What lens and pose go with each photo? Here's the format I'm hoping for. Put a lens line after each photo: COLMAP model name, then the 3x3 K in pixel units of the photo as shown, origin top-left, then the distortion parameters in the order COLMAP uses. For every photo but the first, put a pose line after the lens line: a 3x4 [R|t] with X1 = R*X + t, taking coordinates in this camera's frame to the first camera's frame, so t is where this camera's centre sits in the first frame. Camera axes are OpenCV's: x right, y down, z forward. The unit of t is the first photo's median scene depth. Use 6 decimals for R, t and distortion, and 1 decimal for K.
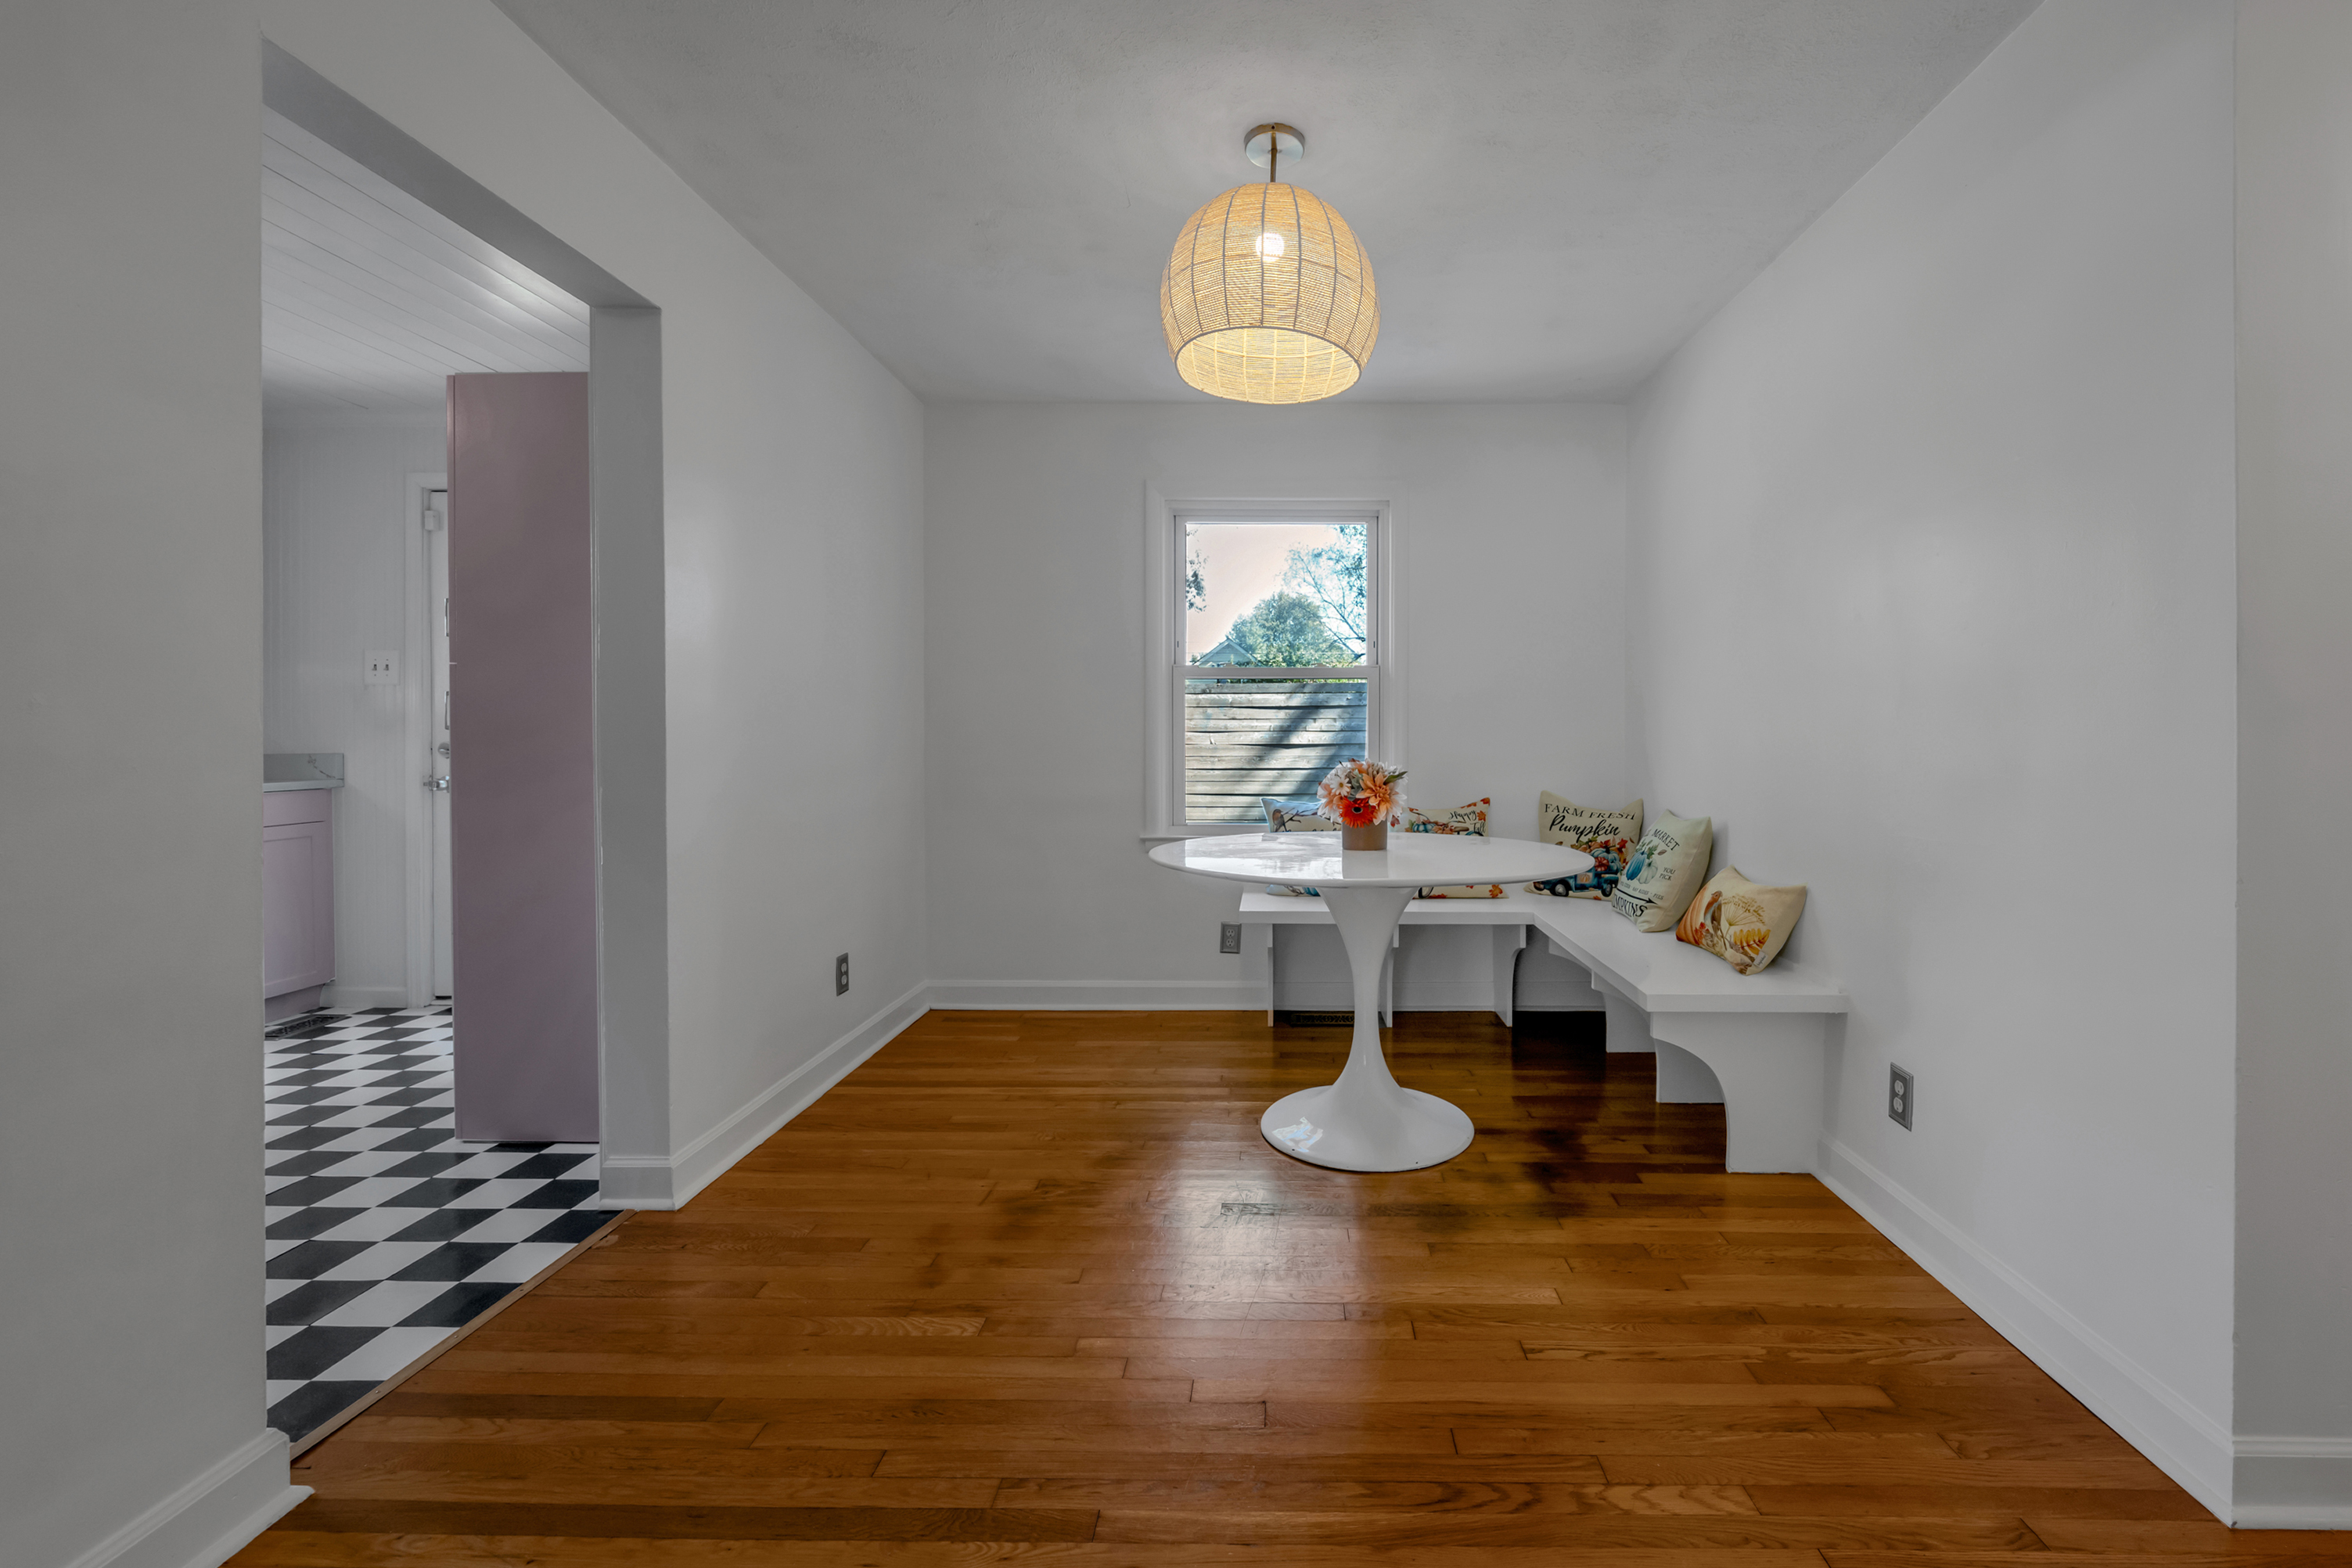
lens RADIAL K [[1055.9, 0, 1176.3], [0, 1055.9, 752.0], [0, 0, 1]] dist [0.001731, 0.000010]
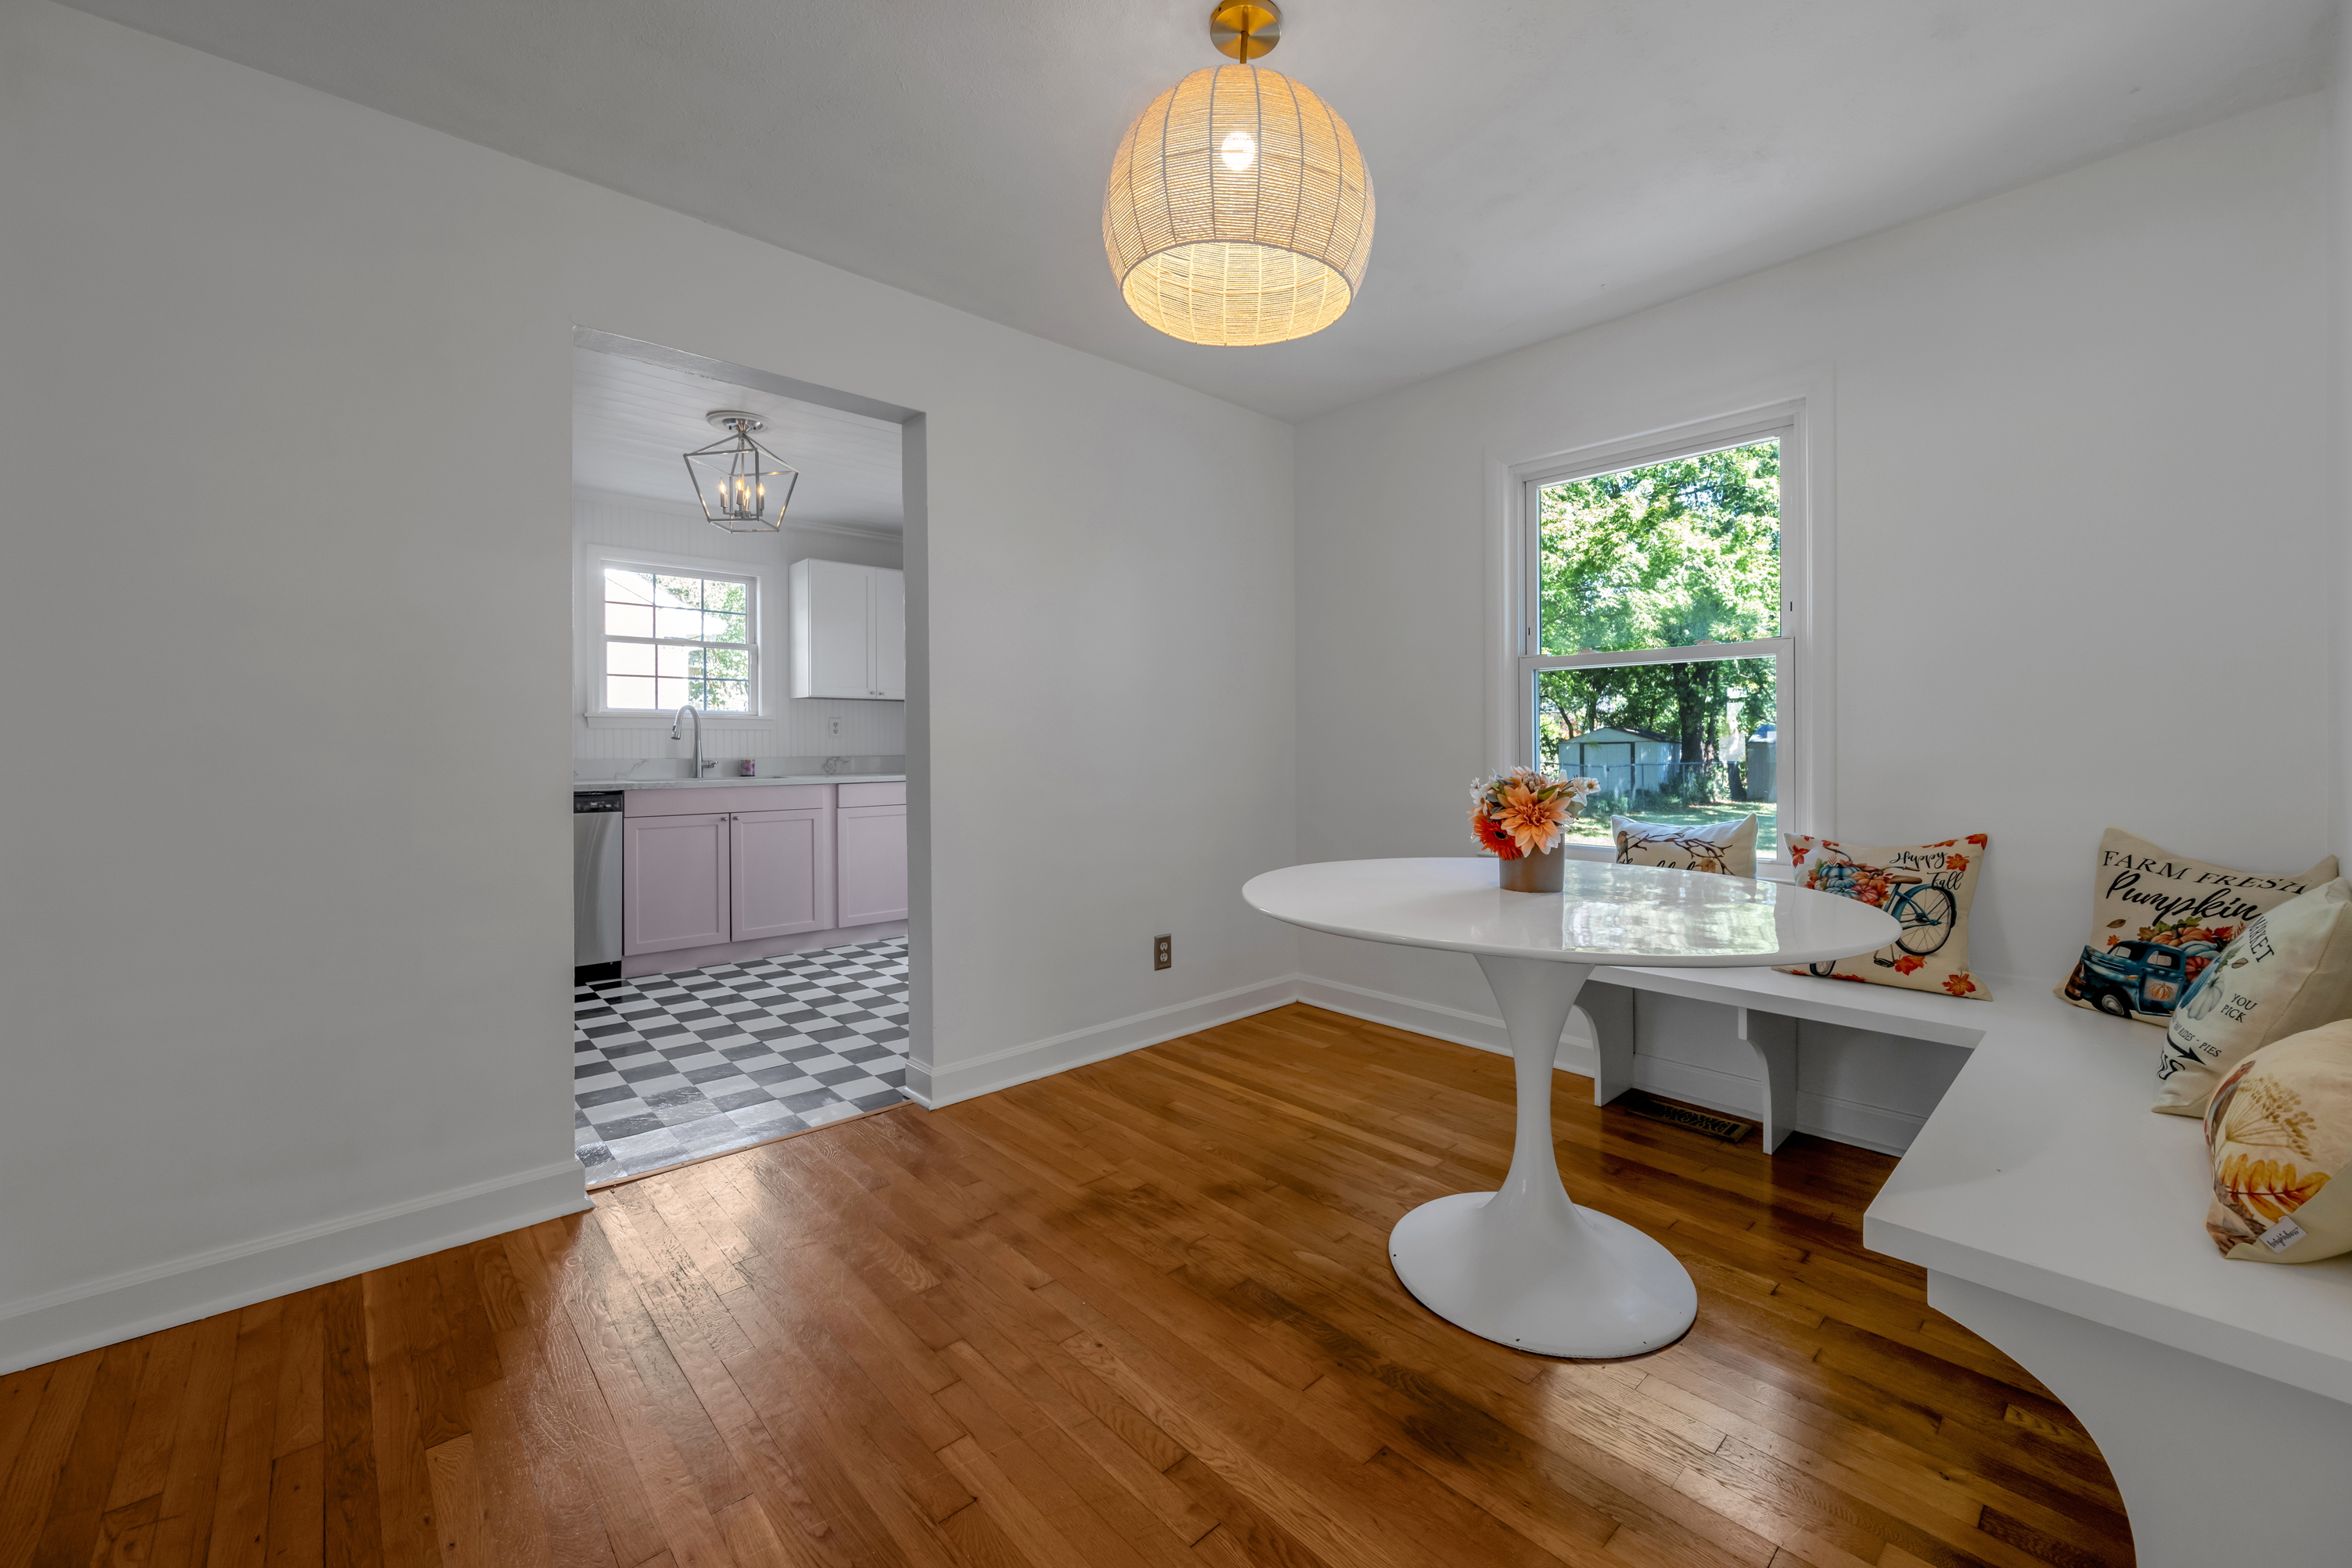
lens RADIAL K [[932.7, 0, 1187.1], [0, 932.7, 753.6], [0, 0, 1]] dist [-0.002345, -0.000107]
pose [[0.691645, 0.002431, -0.722234, 0.418812], [-0.004162, 0.999991, -0.000620, -0.001765], [0.722226, 0.003435, 0.691649, 0.325610]]
